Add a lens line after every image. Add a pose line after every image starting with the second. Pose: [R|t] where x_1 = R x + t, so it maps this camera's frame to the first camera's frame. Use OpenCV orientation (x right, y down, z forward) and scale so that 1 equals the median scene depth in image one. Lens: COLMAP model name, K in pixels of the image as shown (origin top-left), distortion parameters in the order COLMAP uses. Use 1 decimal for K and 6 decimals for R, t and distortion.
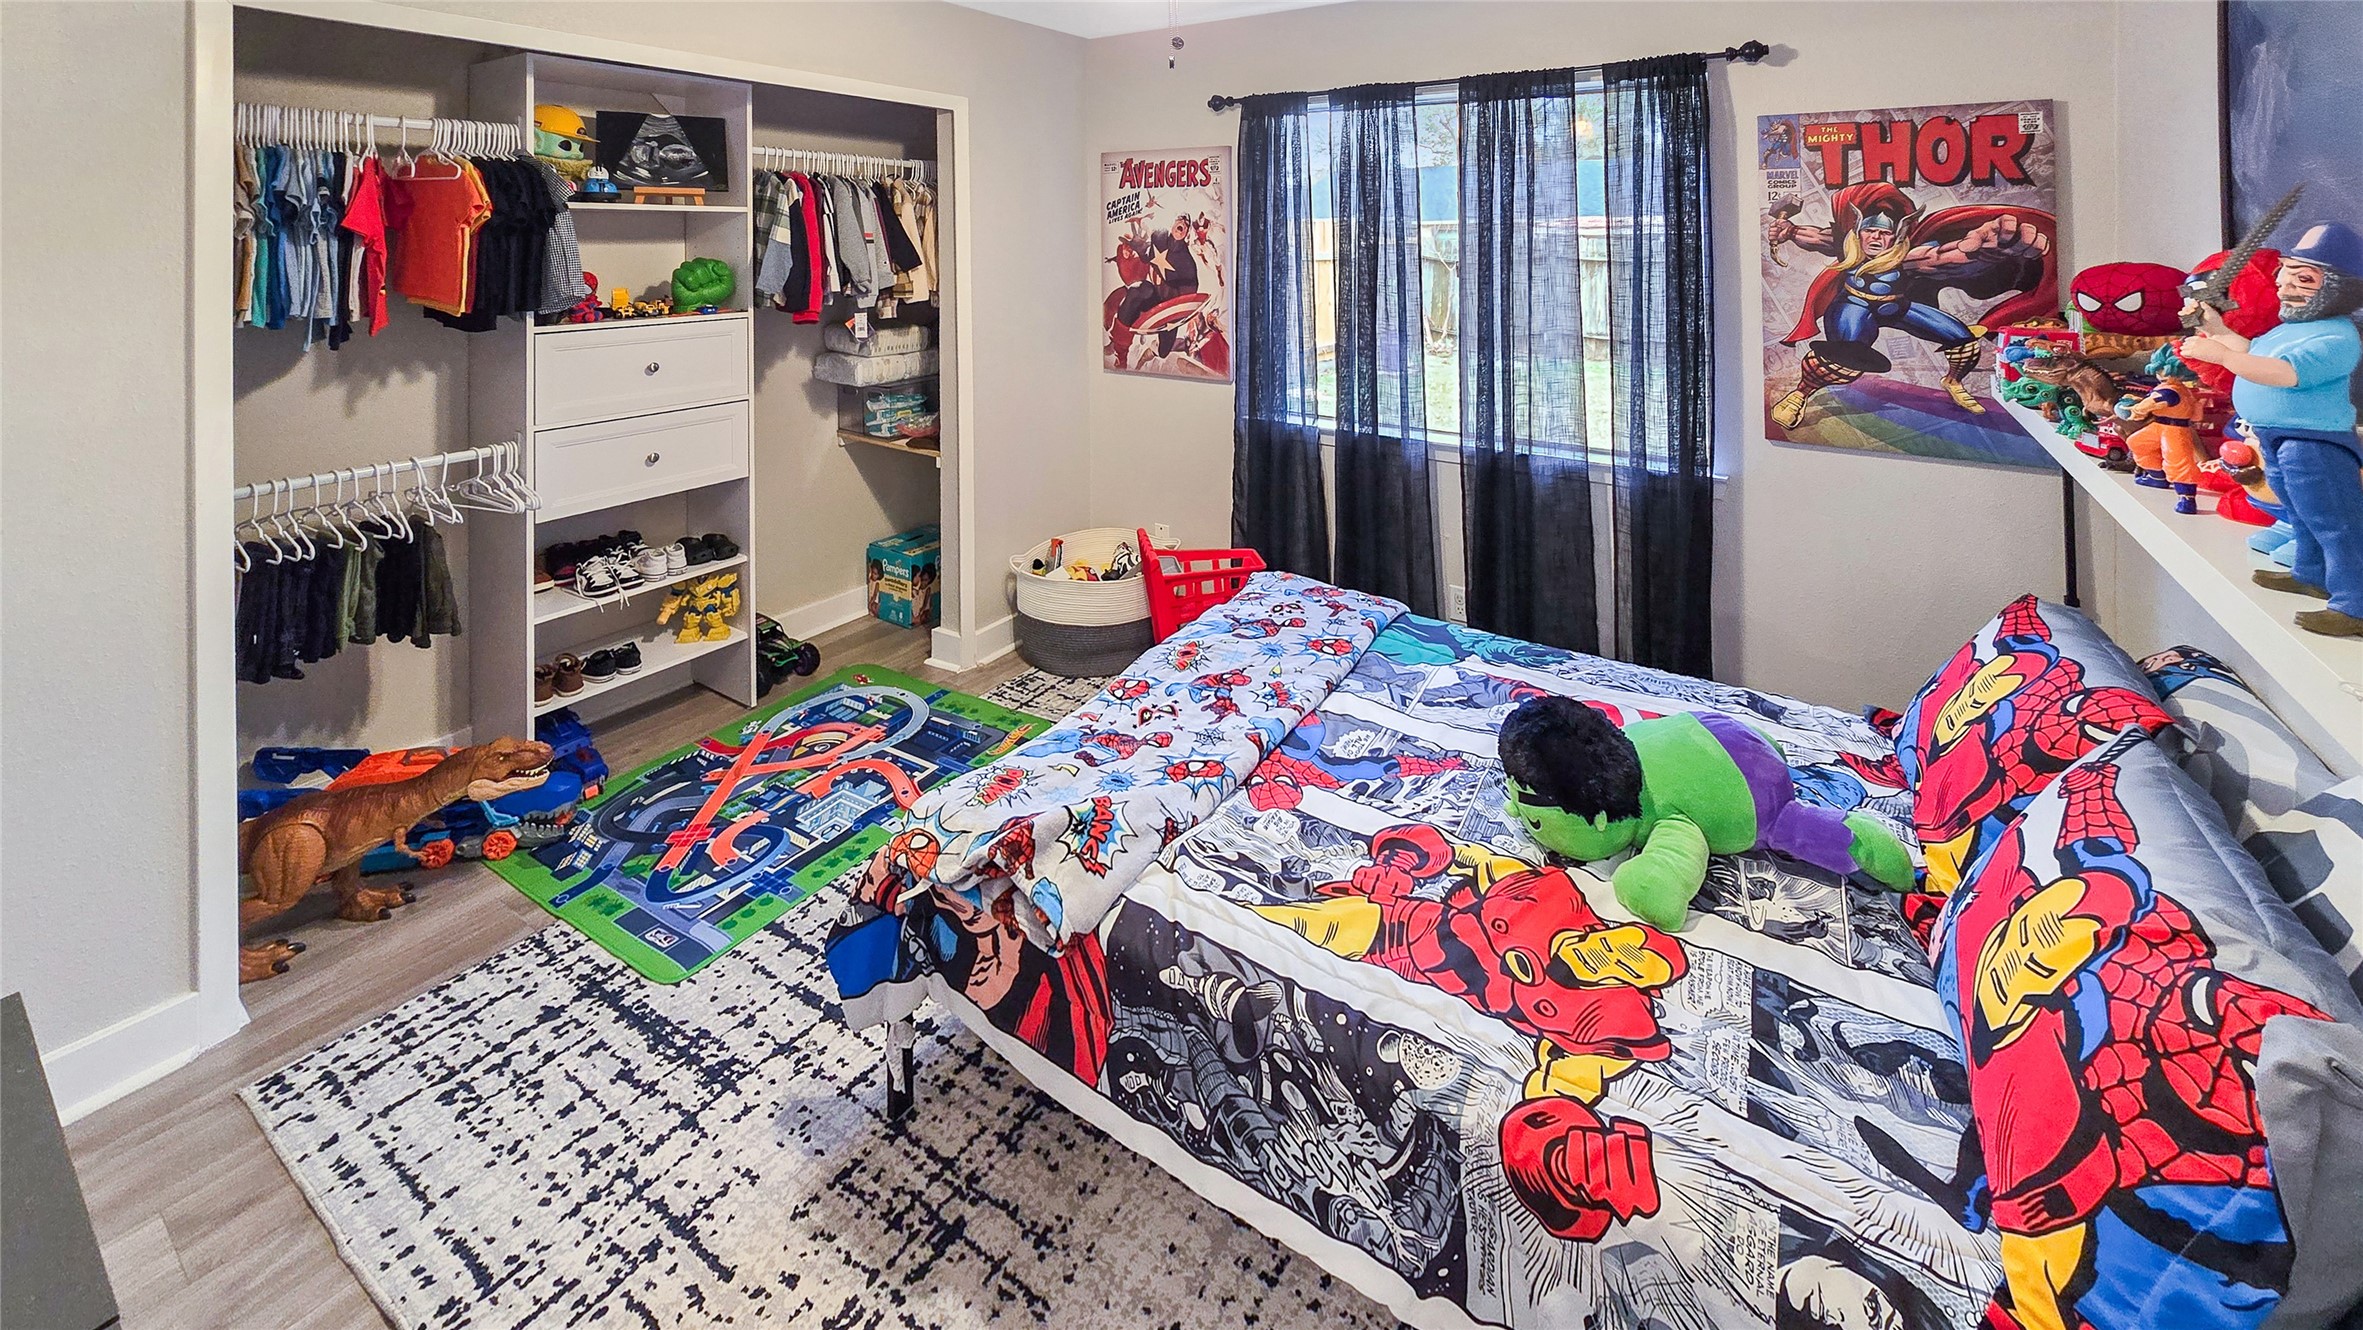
lens RADIAL K [[838.6, 0, 1225.5], [0, 838.6, 618.3], [0, 0, 1]] dist [-0.001971, -0.000081]
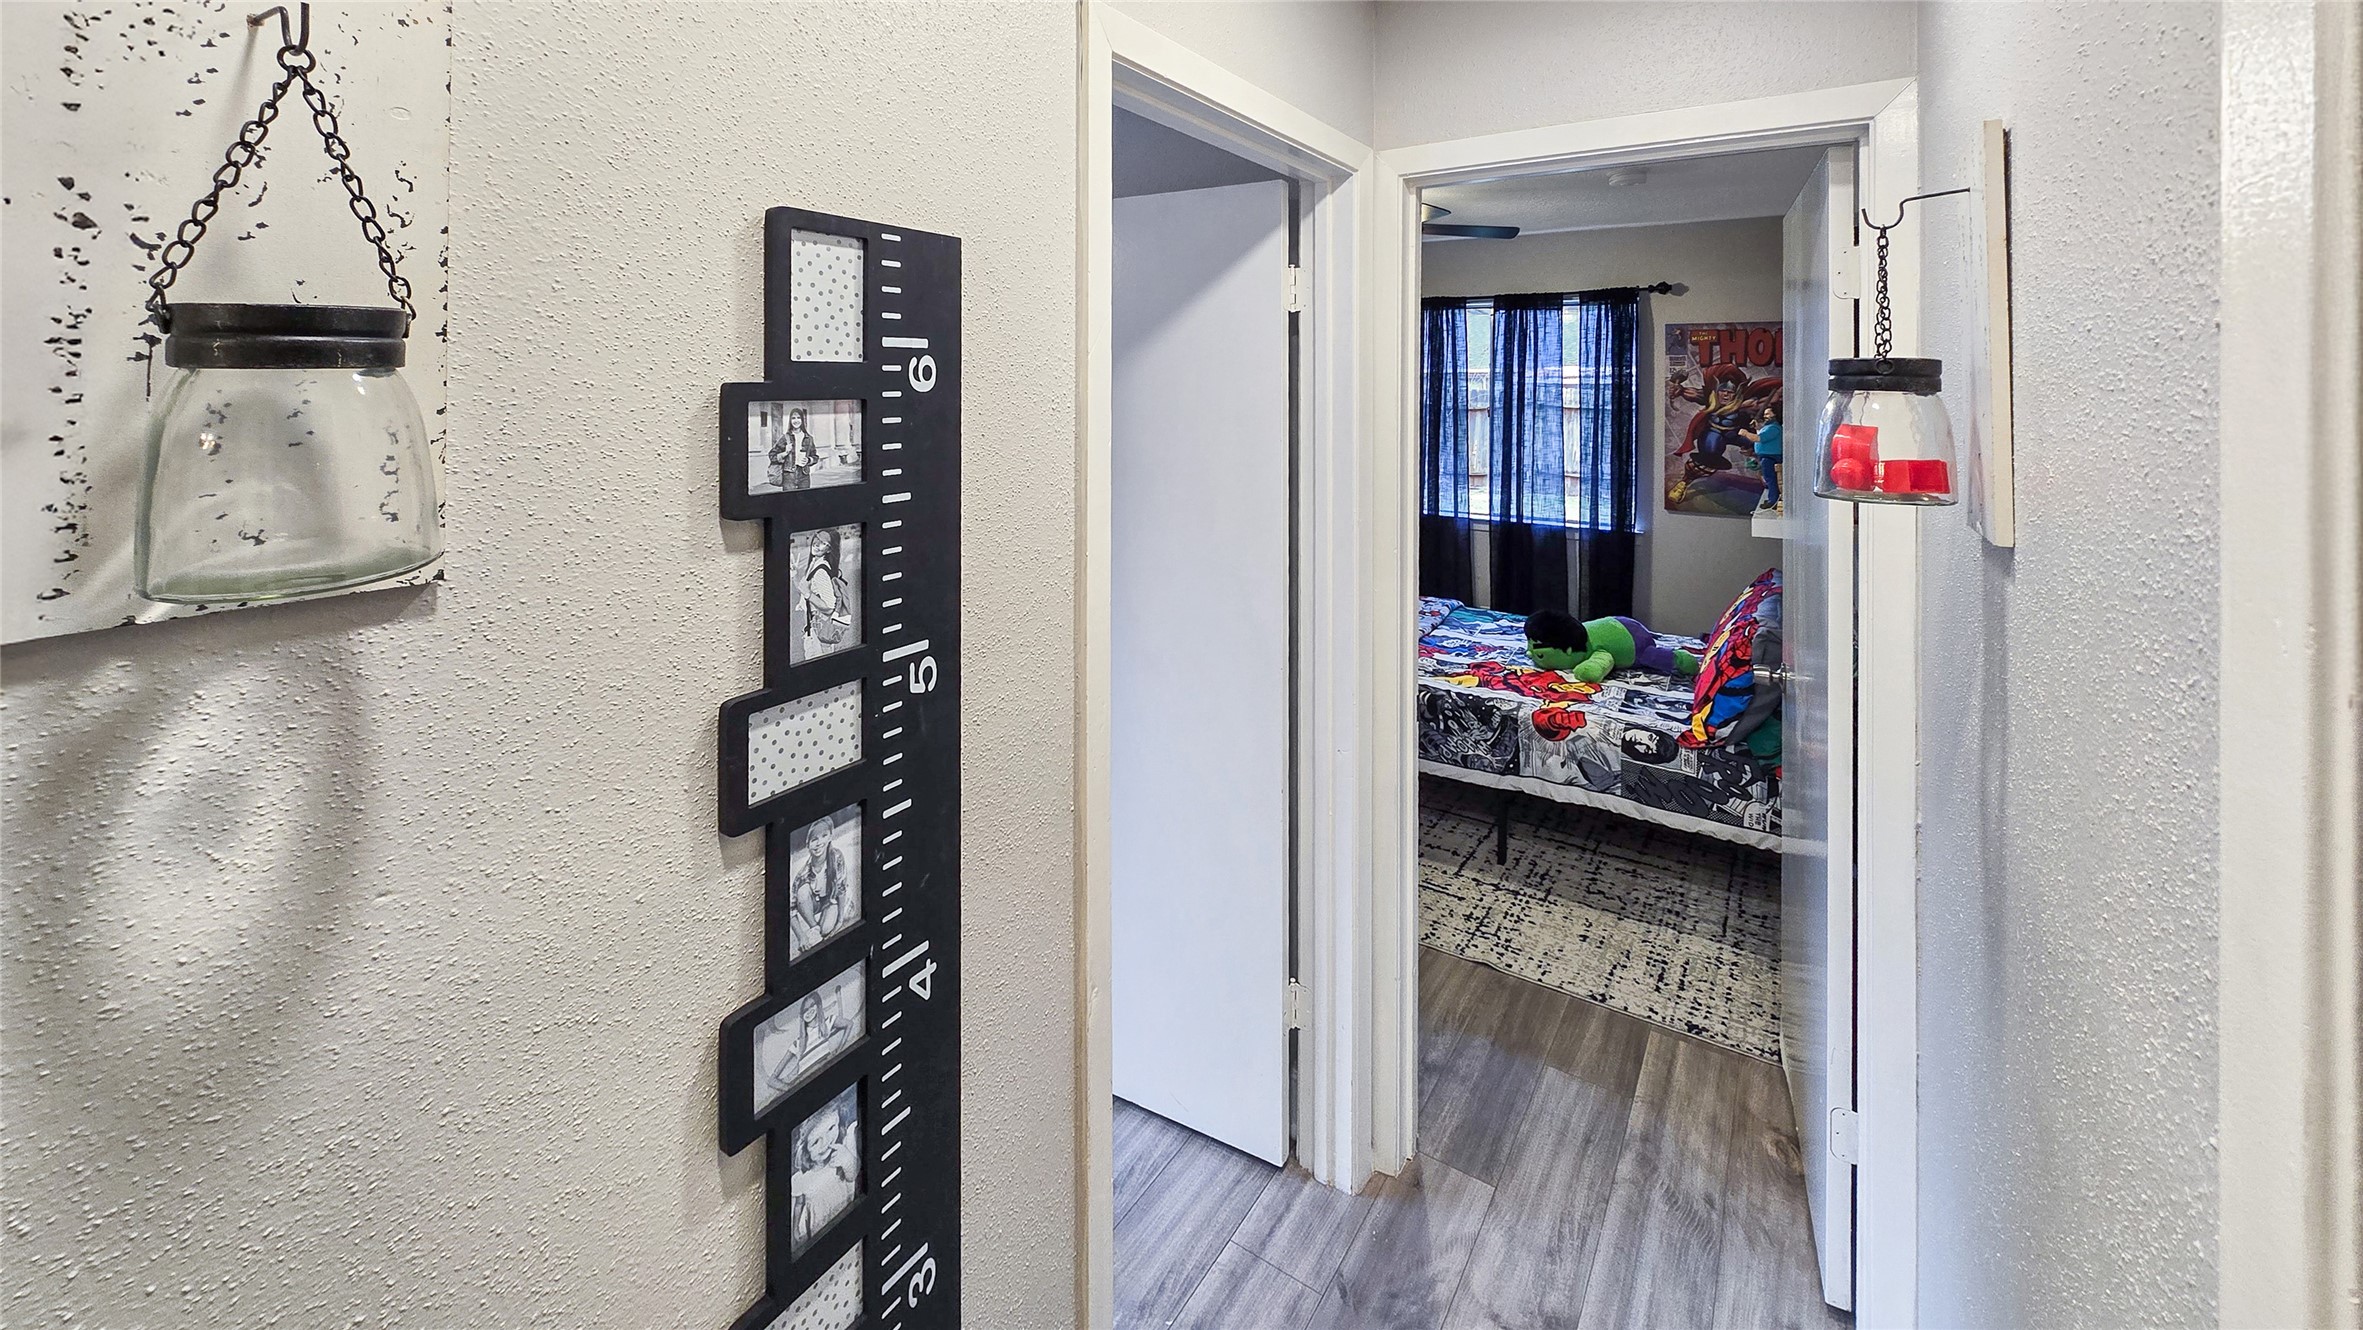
lens RADIAL K [[875.8, 0, 1184.6], [0, 875.8, 833.6], [0, 0, 1]] dist [0.000399, 0.000038]
pose [[0.999986, -0.000312, 0.005218, -0.393646], [0.000063, 0.998858, 0.047769, 0.390175], [-0.005227, -0.047768, 0.998845, -0.900840]]
